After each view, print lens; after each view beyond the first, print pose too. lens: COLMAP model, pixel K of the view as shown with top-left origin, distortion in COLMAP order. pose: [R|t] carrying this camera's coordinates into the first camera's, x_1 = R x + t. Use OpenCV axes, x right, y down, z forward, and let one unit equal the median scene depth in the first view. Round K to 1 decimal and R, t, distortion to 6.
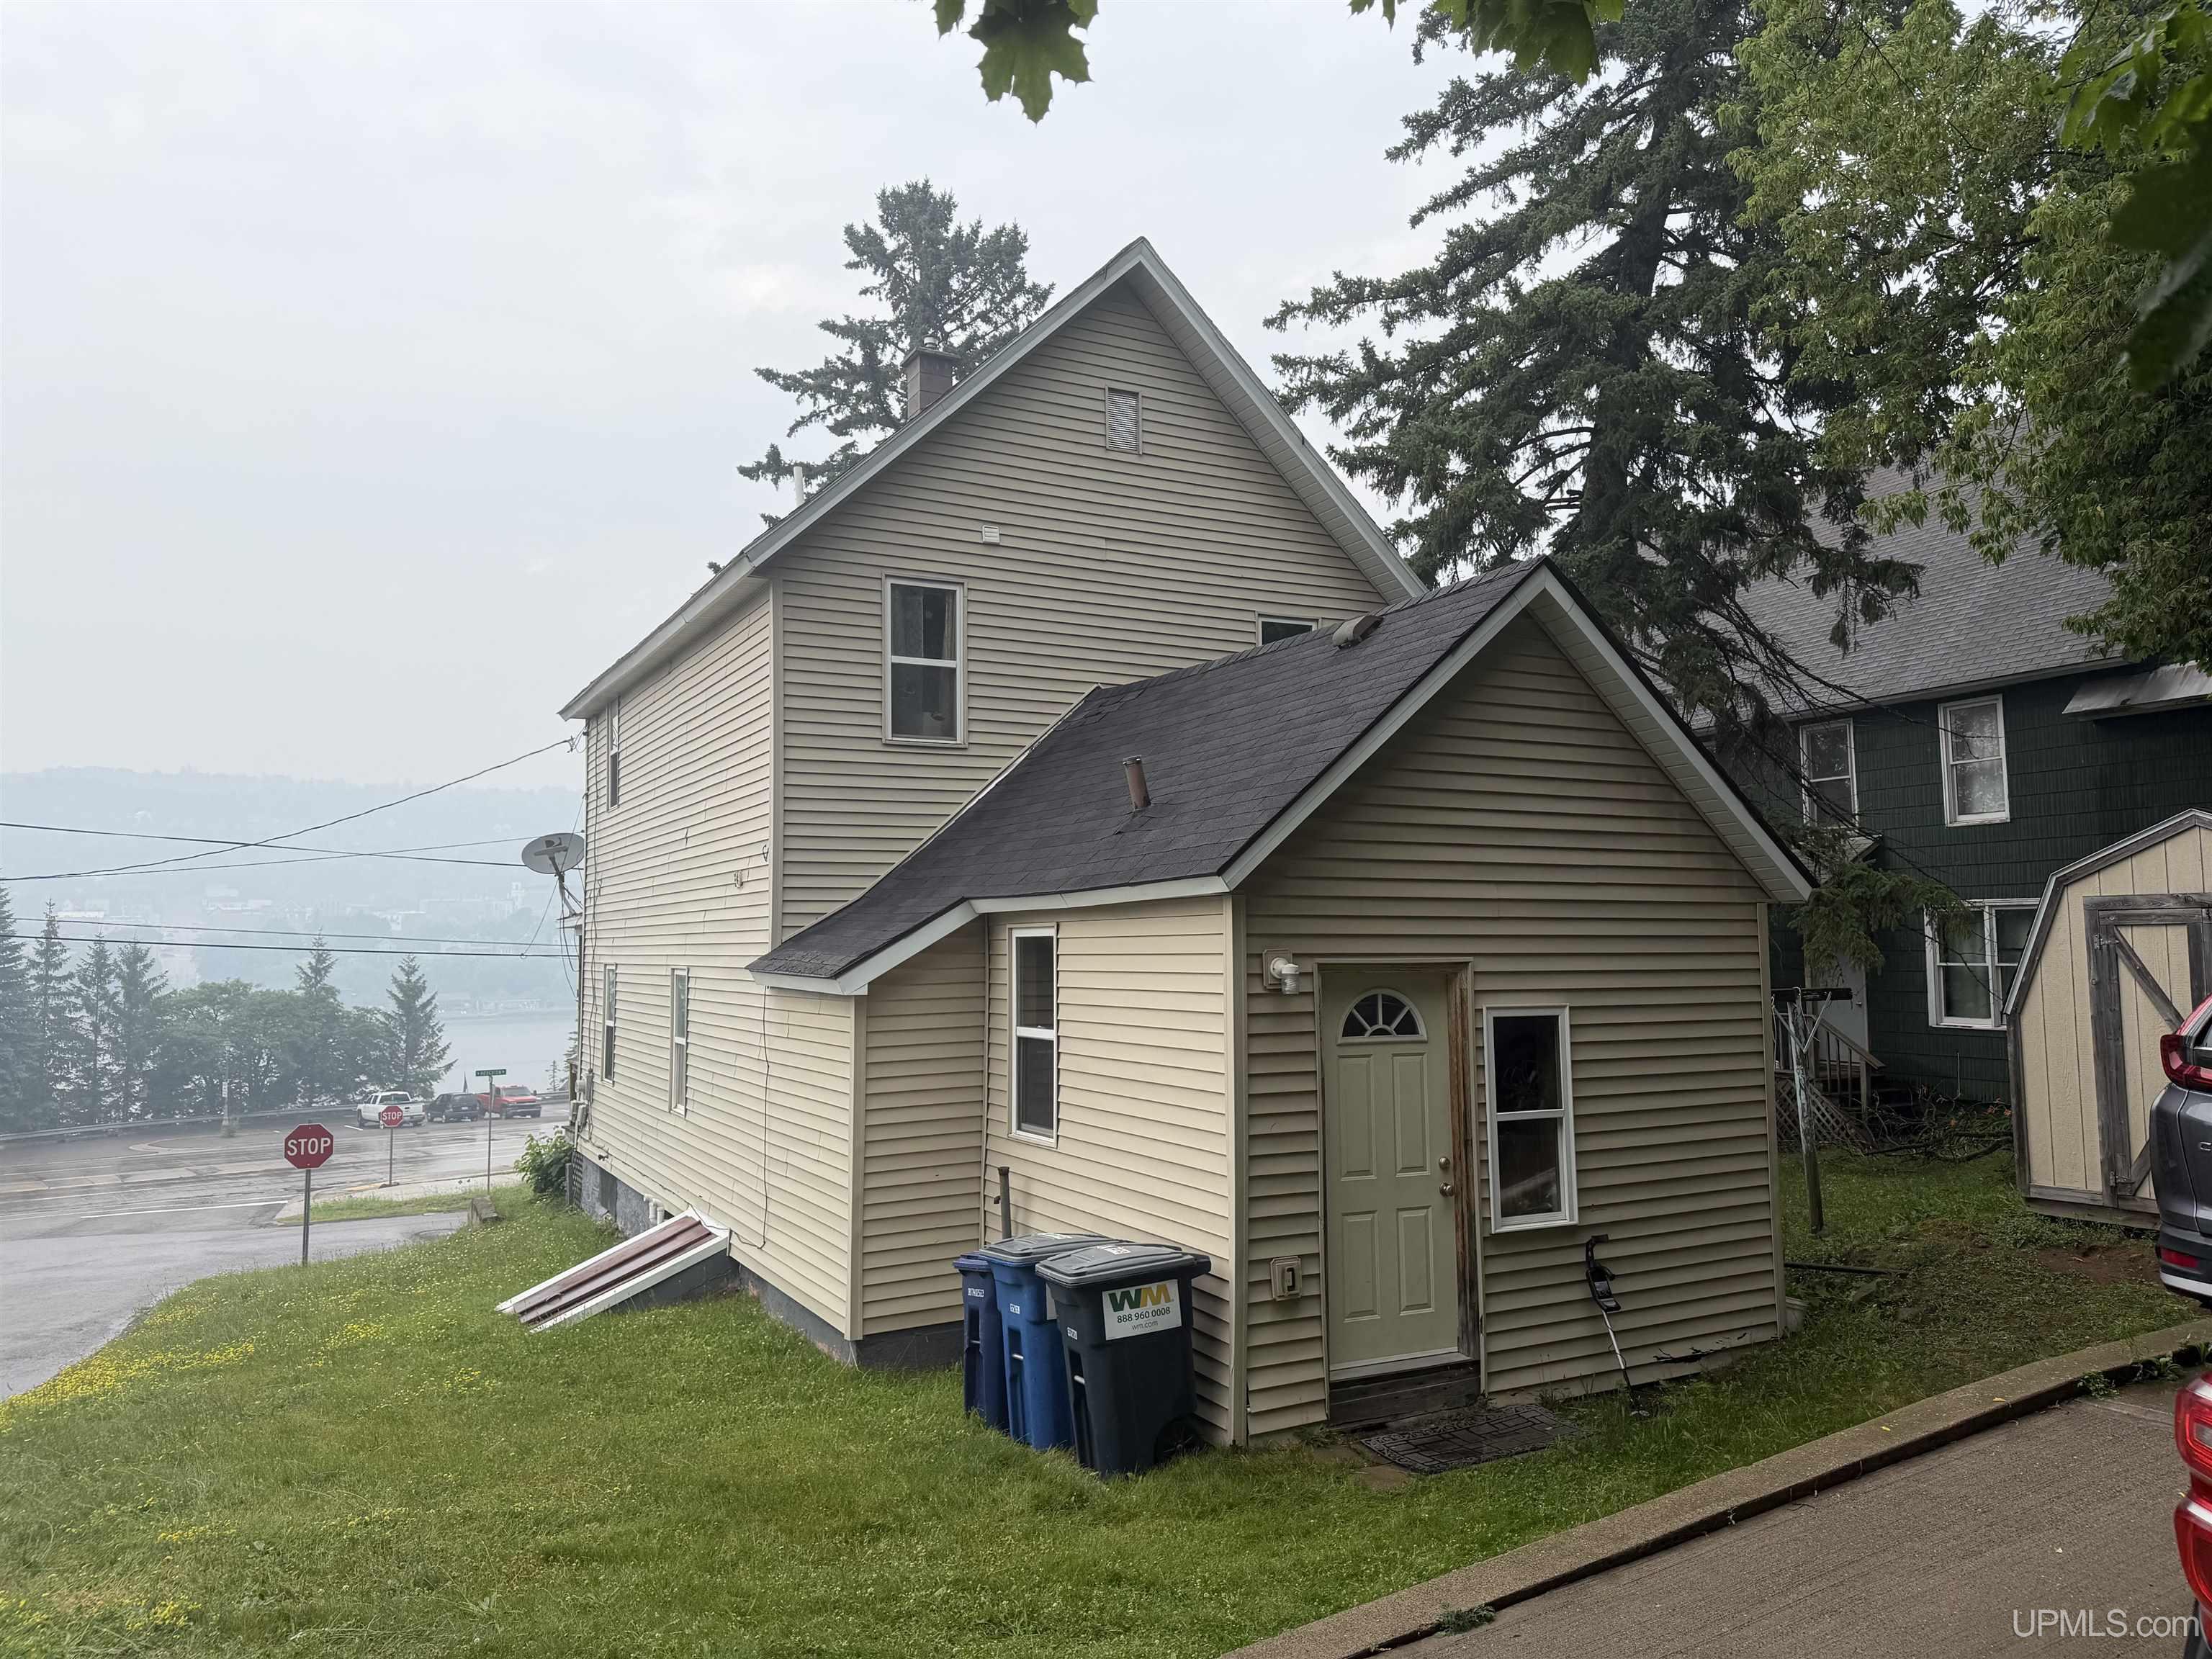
lens RADIAL K [[1531.9, 0, 1107.6], [0, 1531.9, 791.3], [0, 0, 1]] dist [0.086791, -0.128662]
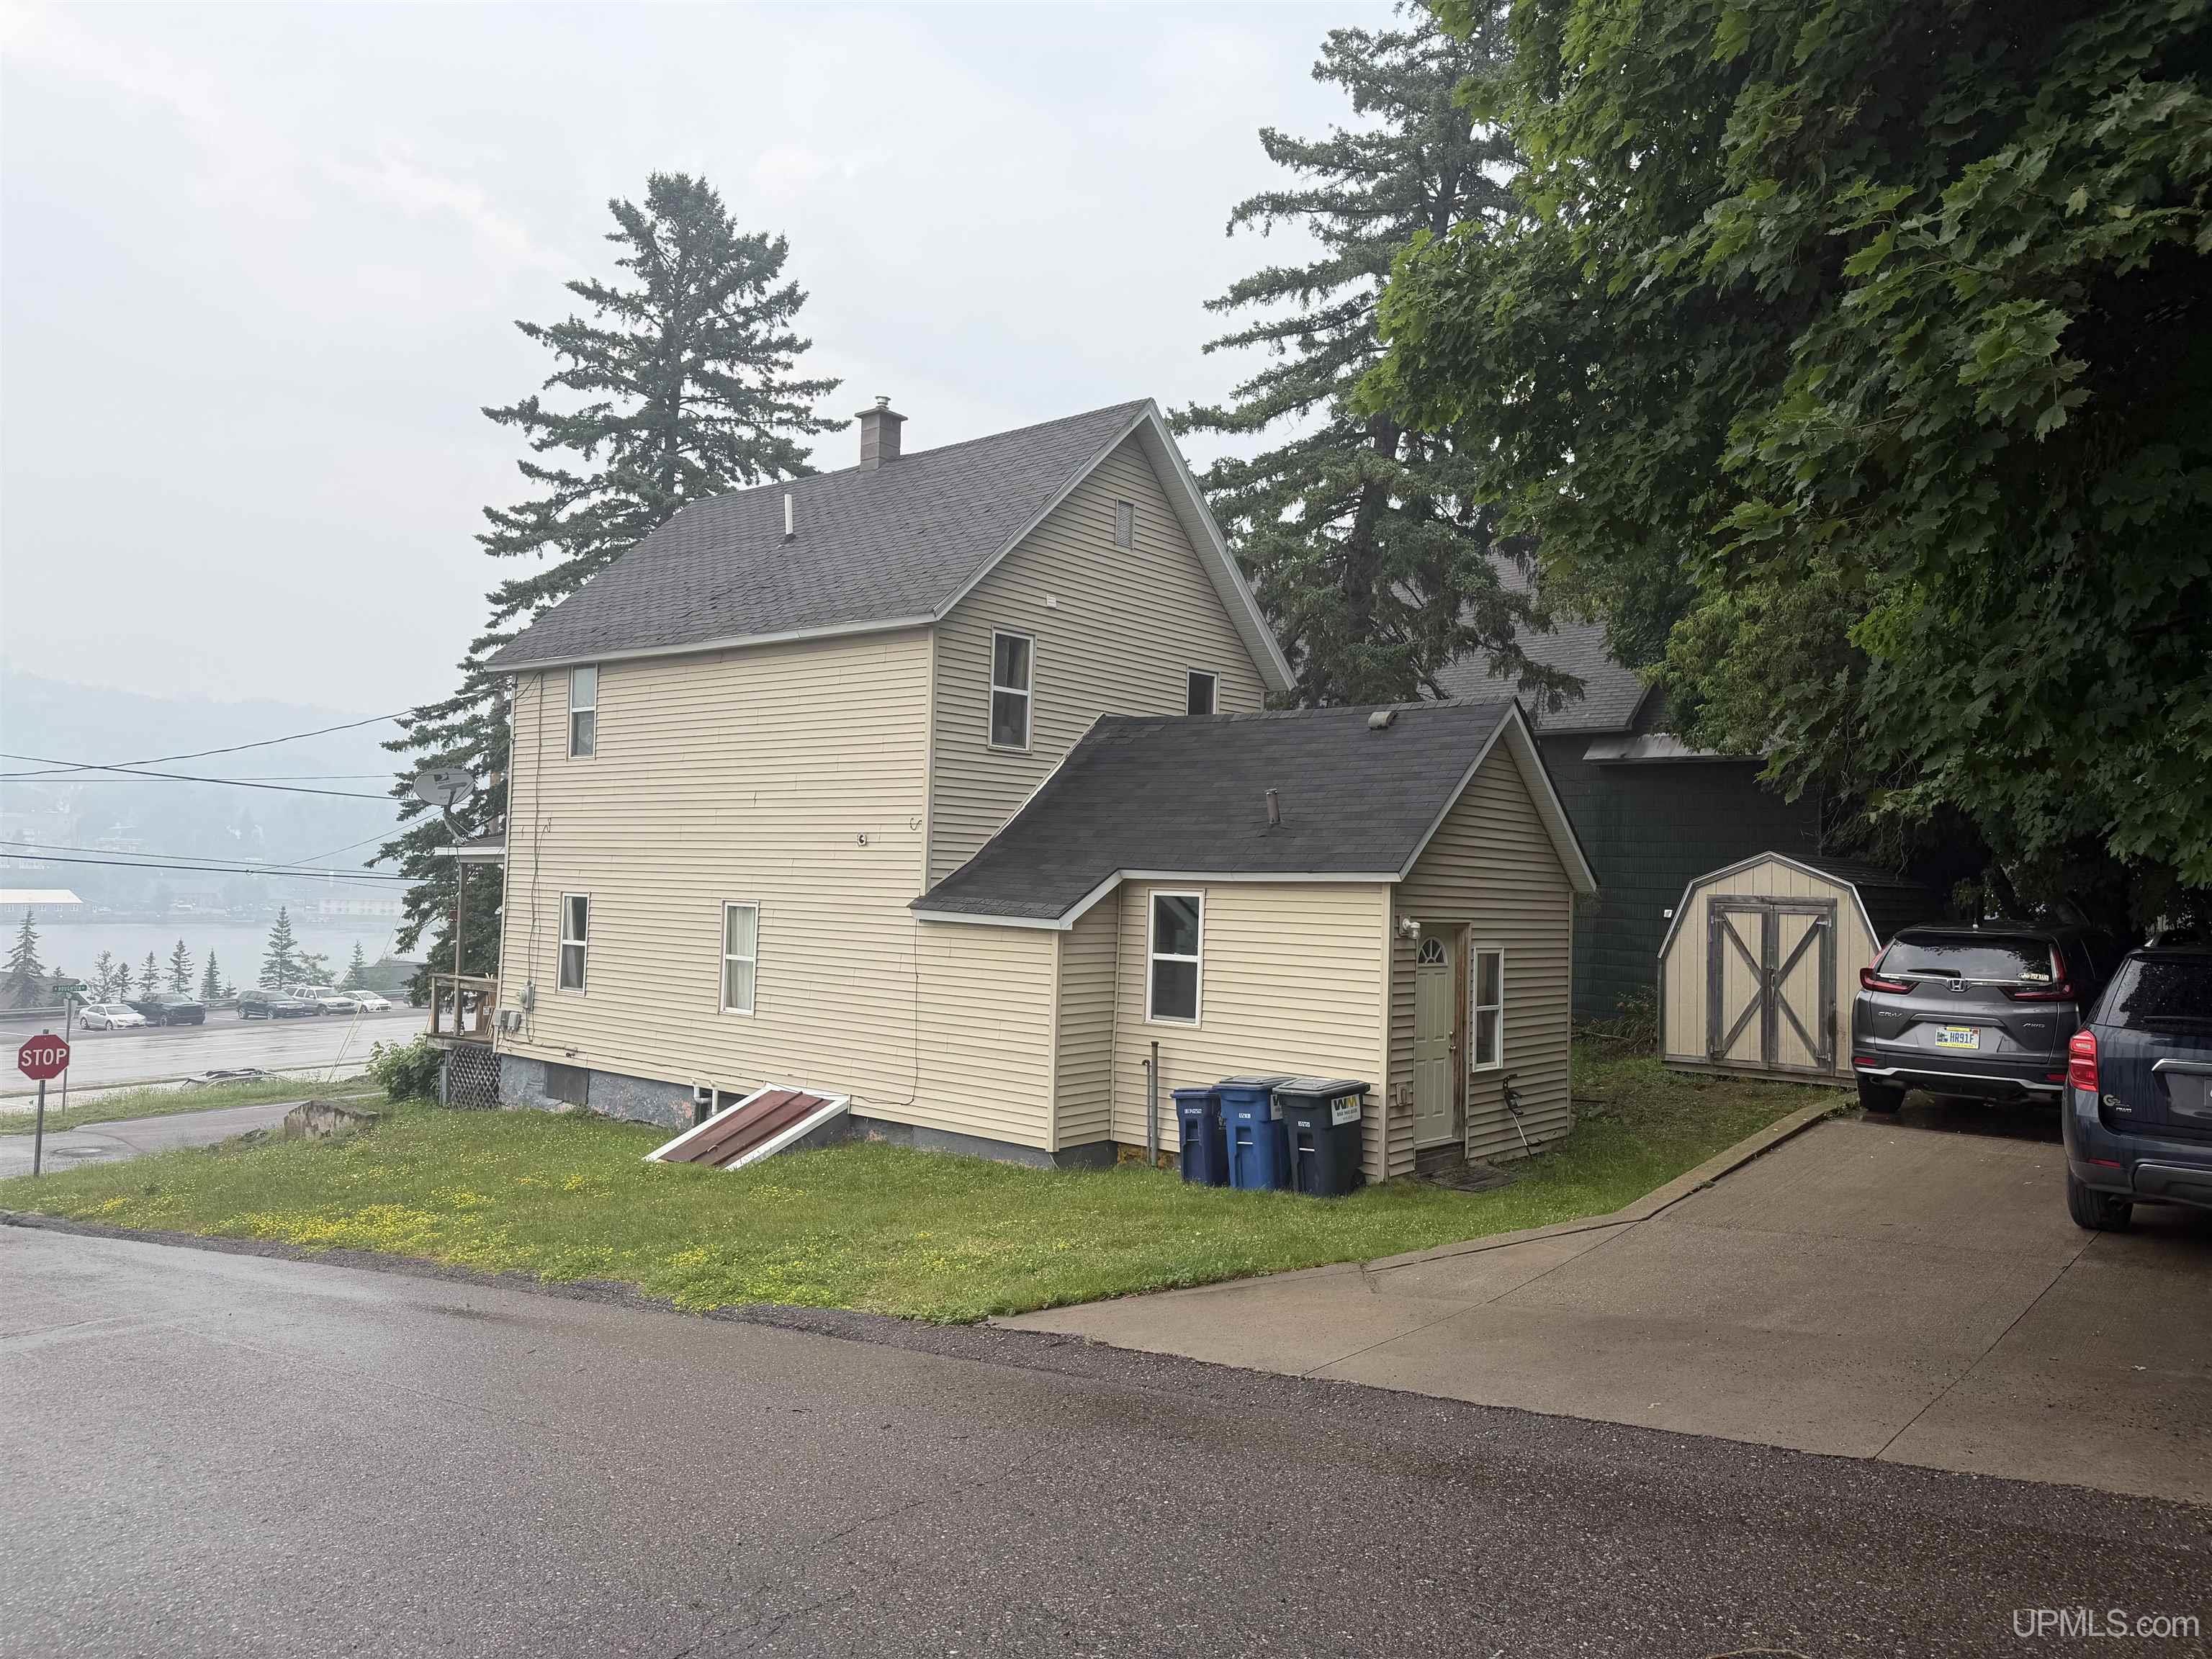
lens RADIAL K [[1531.9, 0, 1107.6], [0, 1531.9, 791.3], [0, 0, 1]] dist [0.086791, -0.128662]
pose [[0.927532, 0.060521, 0.368812, -0.699501], [-0.075625, 0.996781, 0.026620, -0.047880], [-0.366014, -0.052582, 0.929123, -0.419532]]
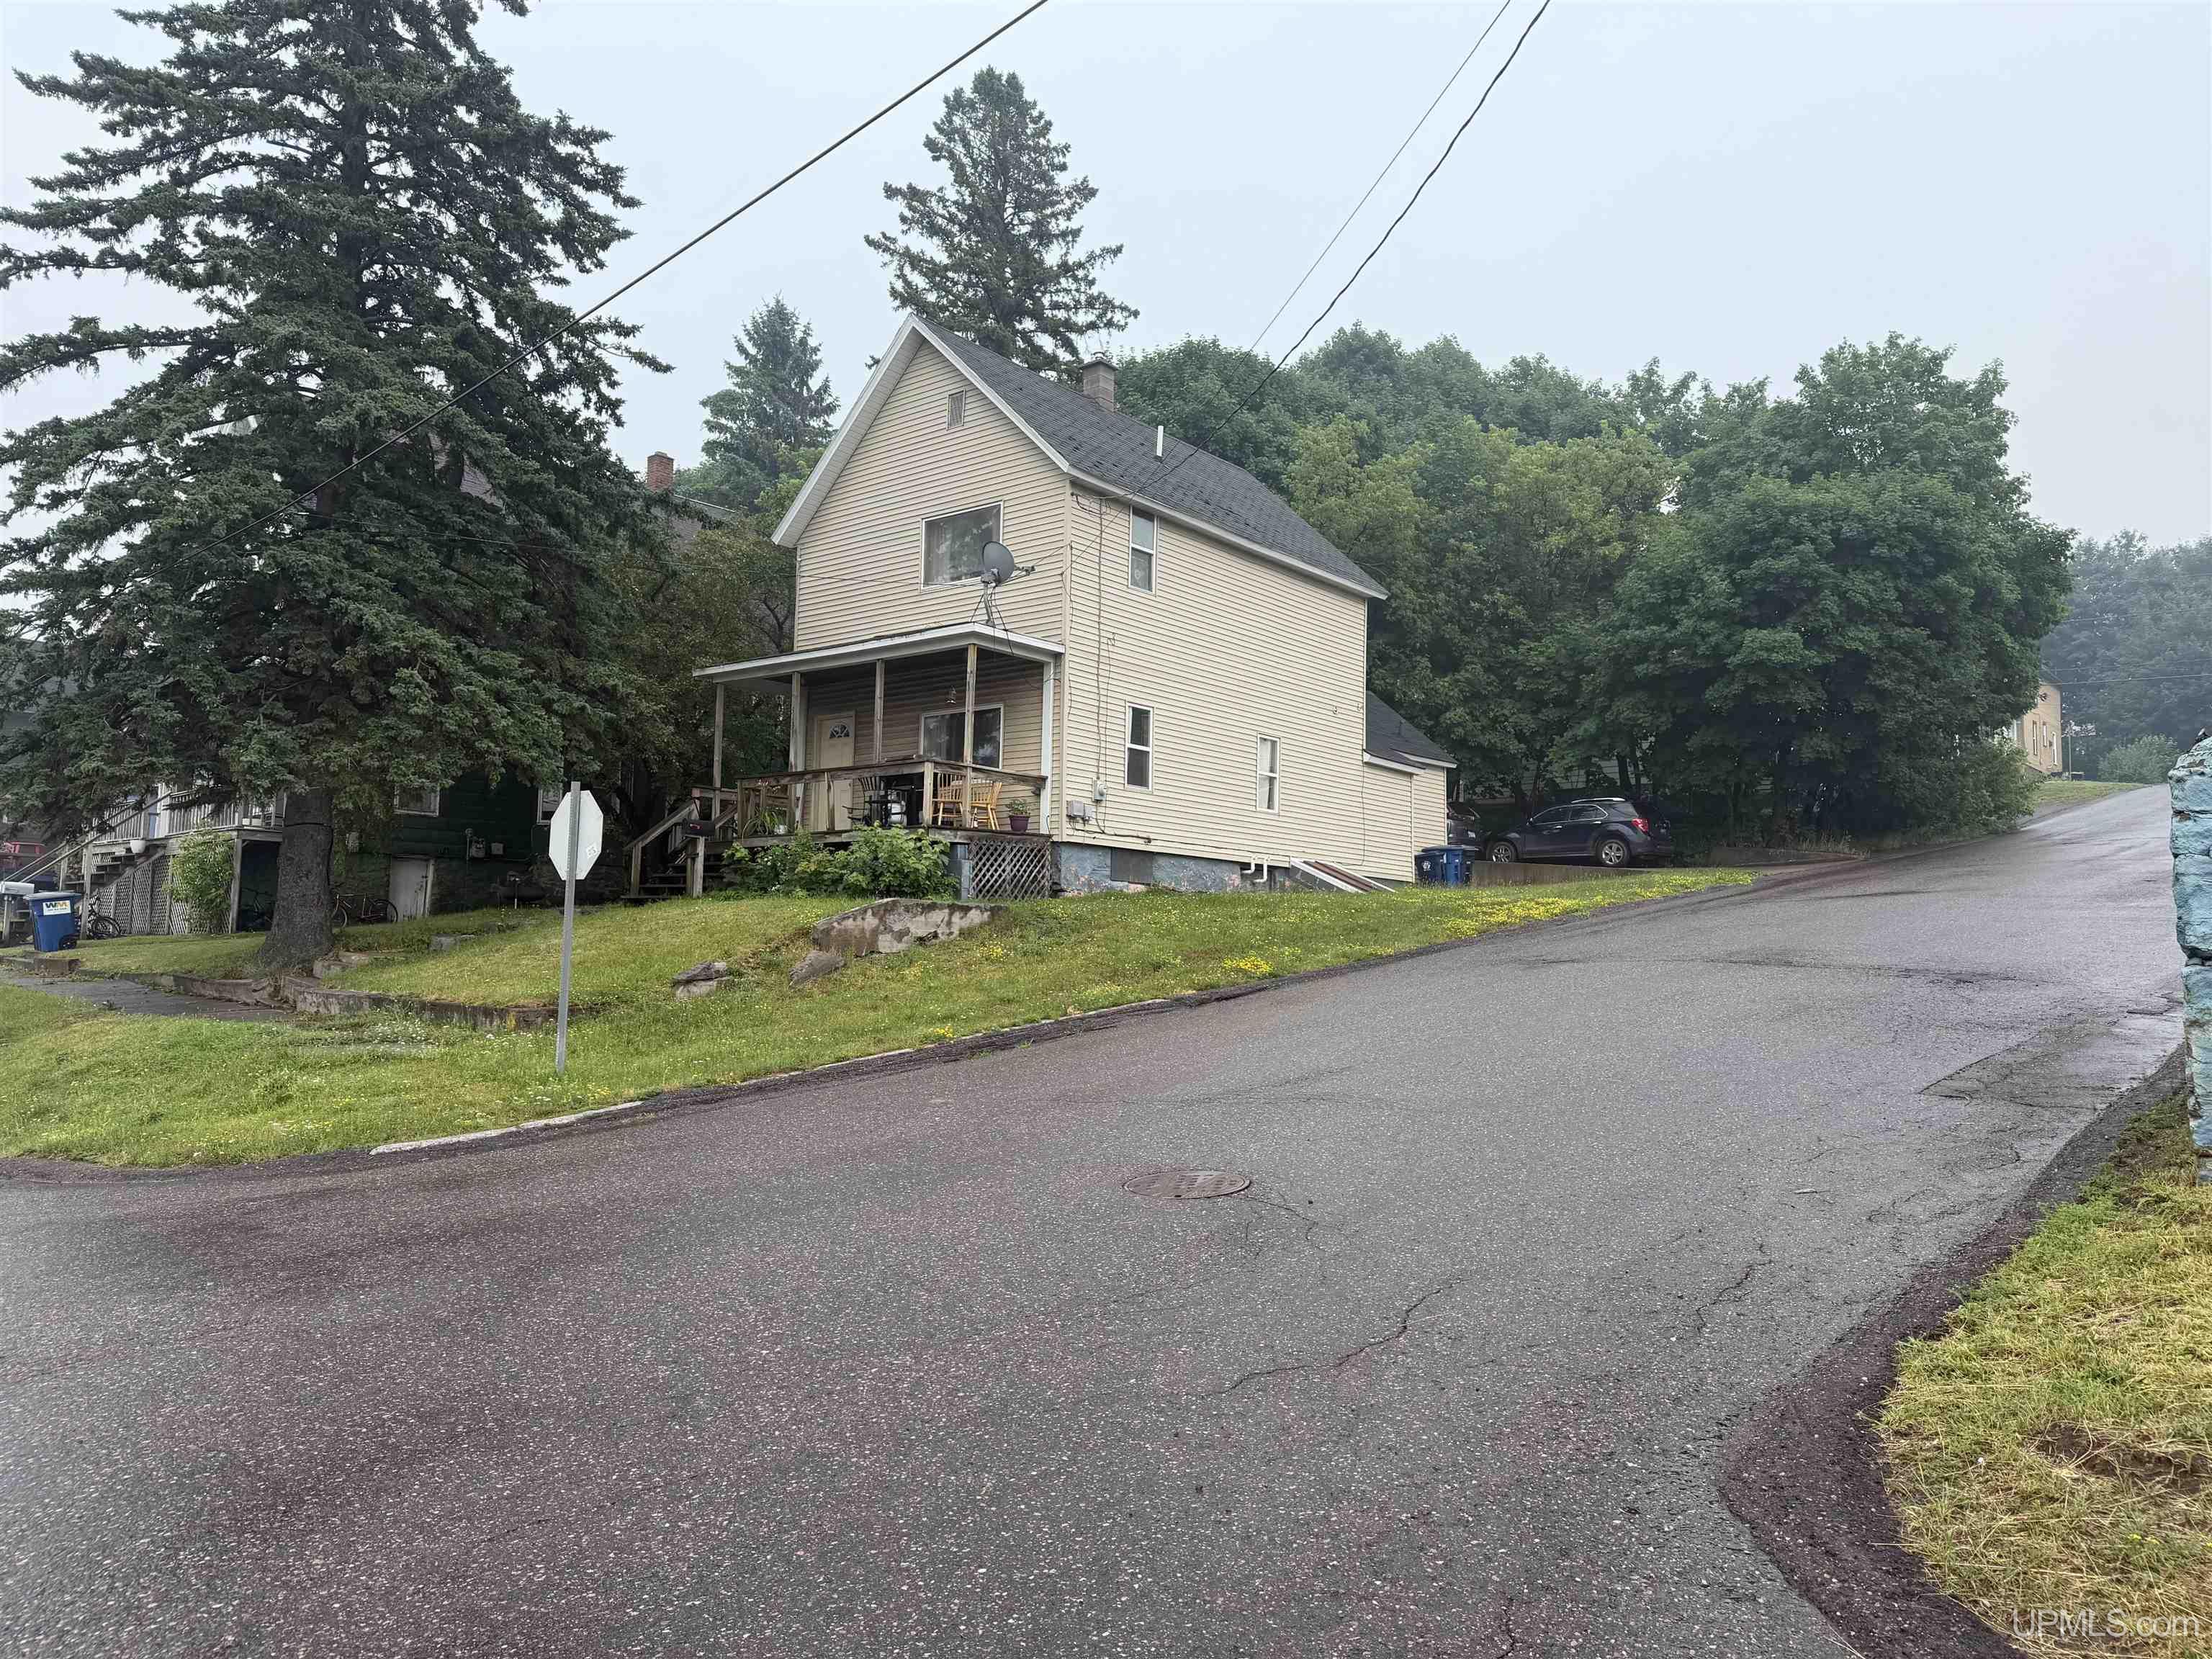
lens RADIAL K [[1531.9, 0, 1107.6], [0, 1531.9, 791.3], [0, 0, 1]] dist [0.086791, -0.128662]
pose [[-0.384291, 0.106075, 0.917098, -2.792827], [-0.108222, 0.981353, -0.158855, 0.733733], [-0.916847, -0.160296, -0.365645, 2.738918]]
